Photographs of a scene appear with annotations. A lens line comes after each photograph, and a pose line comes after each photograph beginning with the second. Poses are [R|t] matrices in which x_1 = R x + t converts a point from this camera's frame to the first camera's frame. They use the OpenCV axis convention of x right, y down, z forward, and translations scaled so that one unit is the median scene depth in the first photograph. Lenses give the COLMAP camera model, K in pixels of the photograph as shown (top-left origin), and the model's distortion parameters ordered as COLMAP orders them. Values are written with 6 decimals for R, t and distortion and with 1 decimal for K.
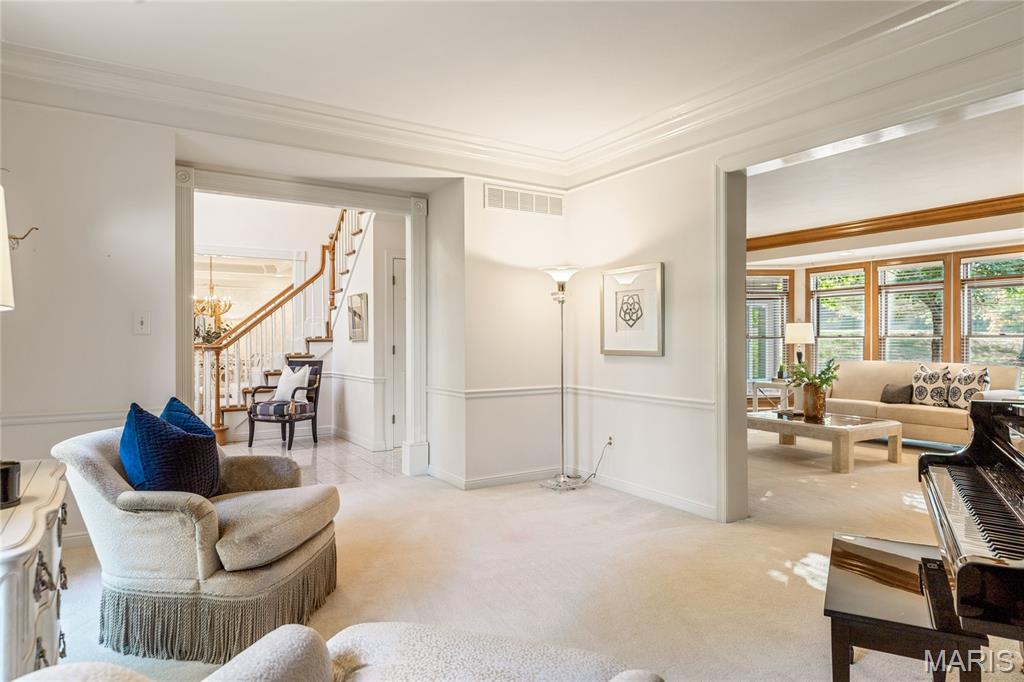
lens RADIAL K [[625.9, 0, 509.7], [0, 625.9, 343.7], [0, 0, 1]] dist [0.018480, -0.000702]
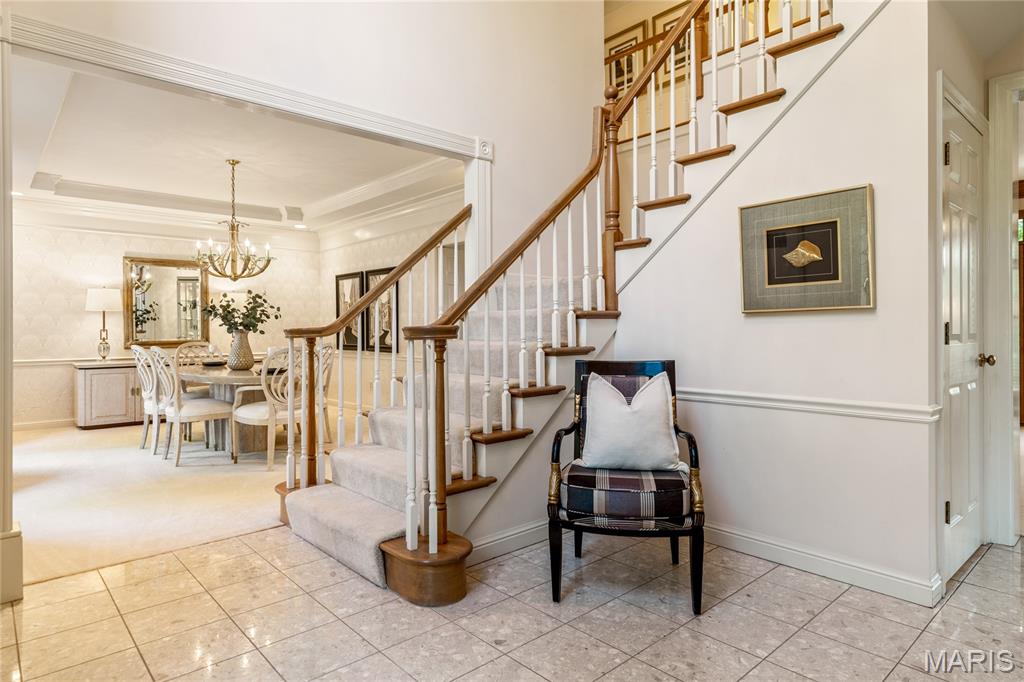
lens RADIAL K [[579.5, 0, 512.0], [0, 579.5, 341.0], [0, 0, 1]] dist [0.004125, 0.001539]
pose [[0.983523, -0.005534, 0.180697, -0.444076], [0.002642, 0.999865, 0.016245, 0.006759], [-0.180762, -0.015500, 0.983405, 0.597849]]
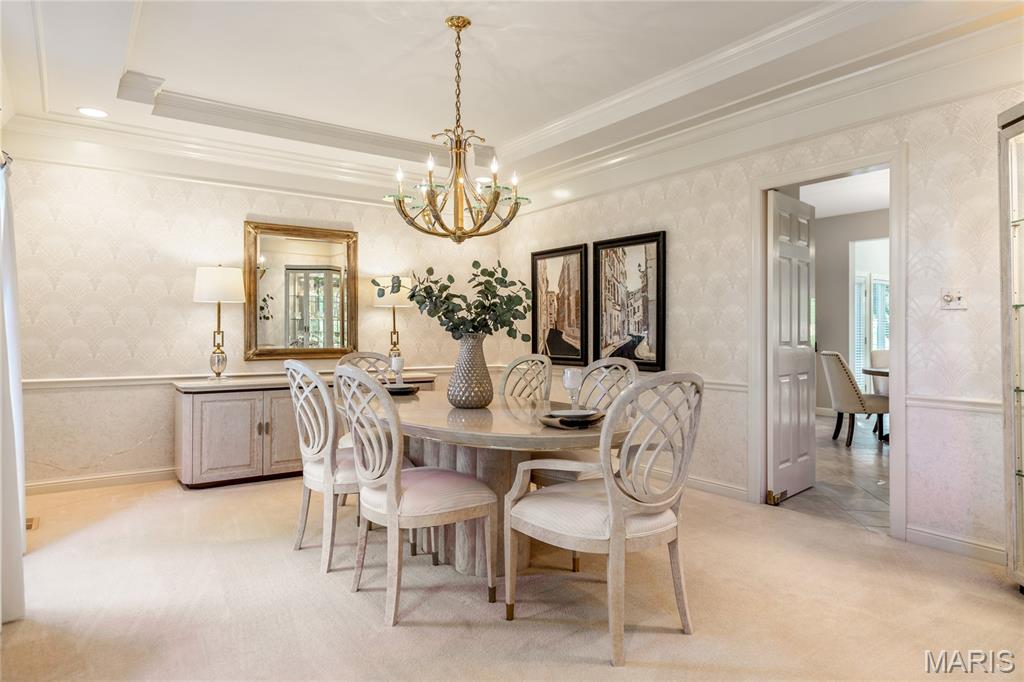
lens RADIAL K [[625.9, 0, 509.7], [0, 625.9, 343.7], [0, 0, 1]] dist [0.018480, -0.000702]
pose [[0.998778, 0.004354, 0.049238, -0.639342], [-0.004903, 0.999927, 0.011038, 0.006087], [-0.049187, -0.011266, 0.998726, 0.947390]]
